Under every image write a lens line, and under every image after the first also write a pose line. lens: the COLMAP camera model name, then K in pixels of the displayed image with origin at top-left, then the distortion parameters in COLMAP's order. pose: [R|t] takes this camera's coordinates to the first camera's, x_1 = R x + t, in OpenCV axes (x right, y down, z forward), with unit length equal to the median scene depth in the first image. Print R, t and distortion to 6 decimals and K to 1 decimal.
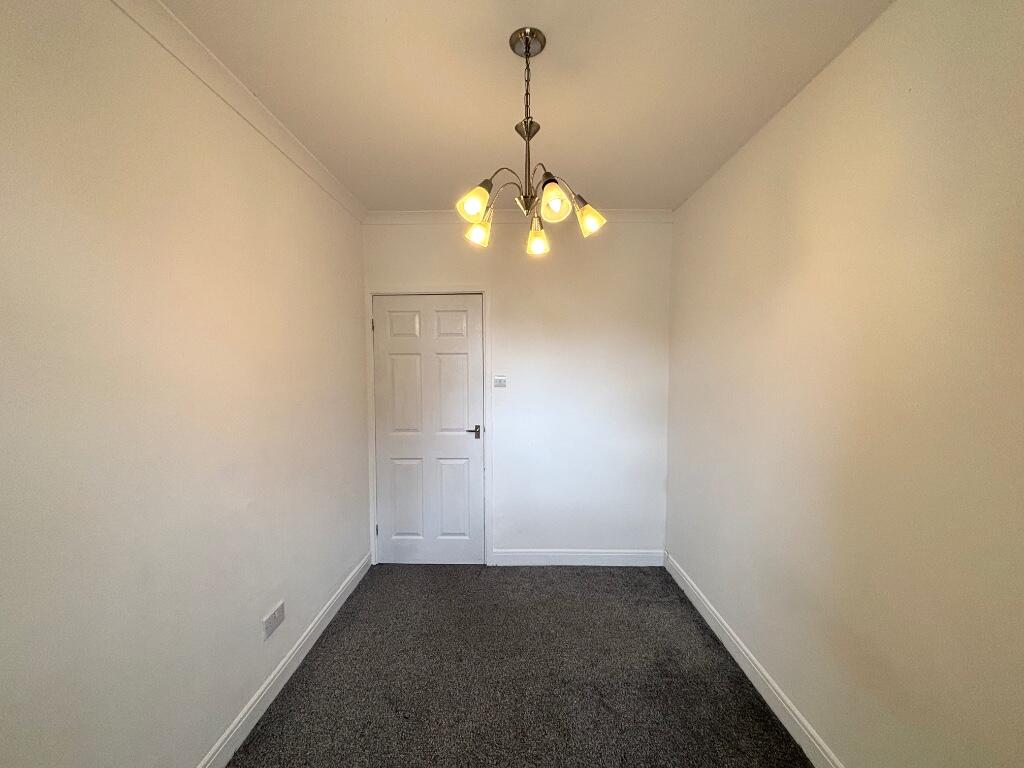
lens RADIAL K [[417.0, 0, 516.9], [0, 417.0, 382.6], [0, 0, 1]] dist [0.003115, -0.002026]
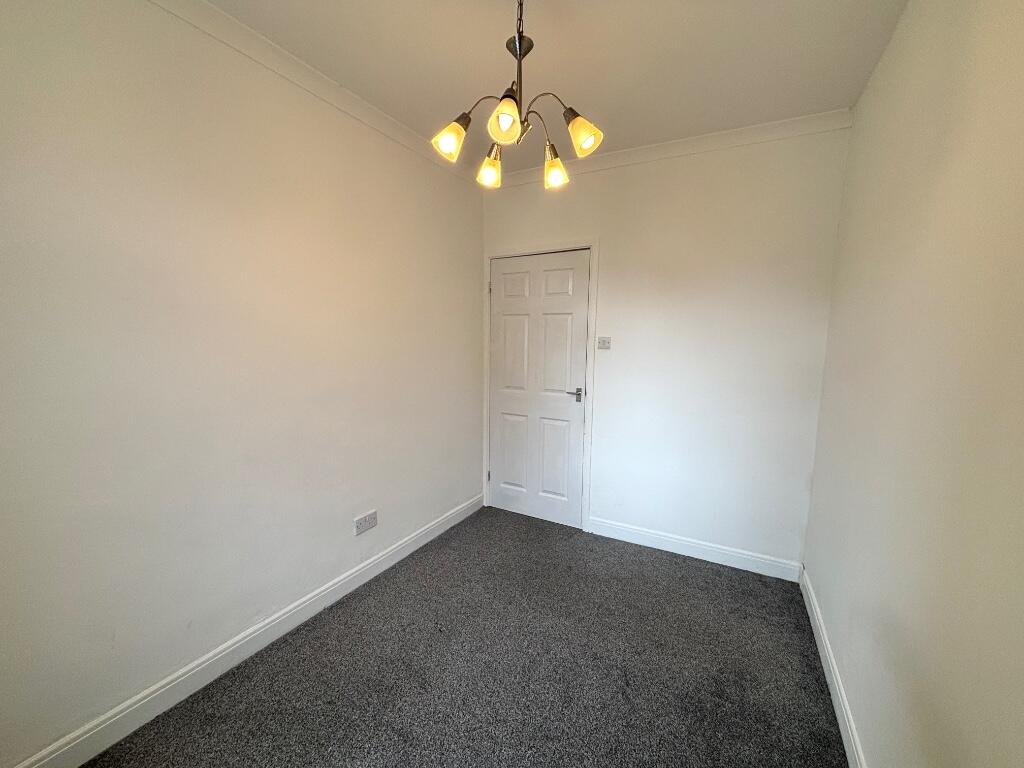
lens RADIAL K [[417.0, 0, 514.8], [0, 417.0, 384.6], [0, 0, 1]] dist [0.003115, -0.002026]
pose [[0.883547, 0.067902, -0.463394, 0.223579], [-0.036562, 0.996415, 0.076295, 0.025830], [0.466913, -0.050467, 0.882862, 0.073196]]
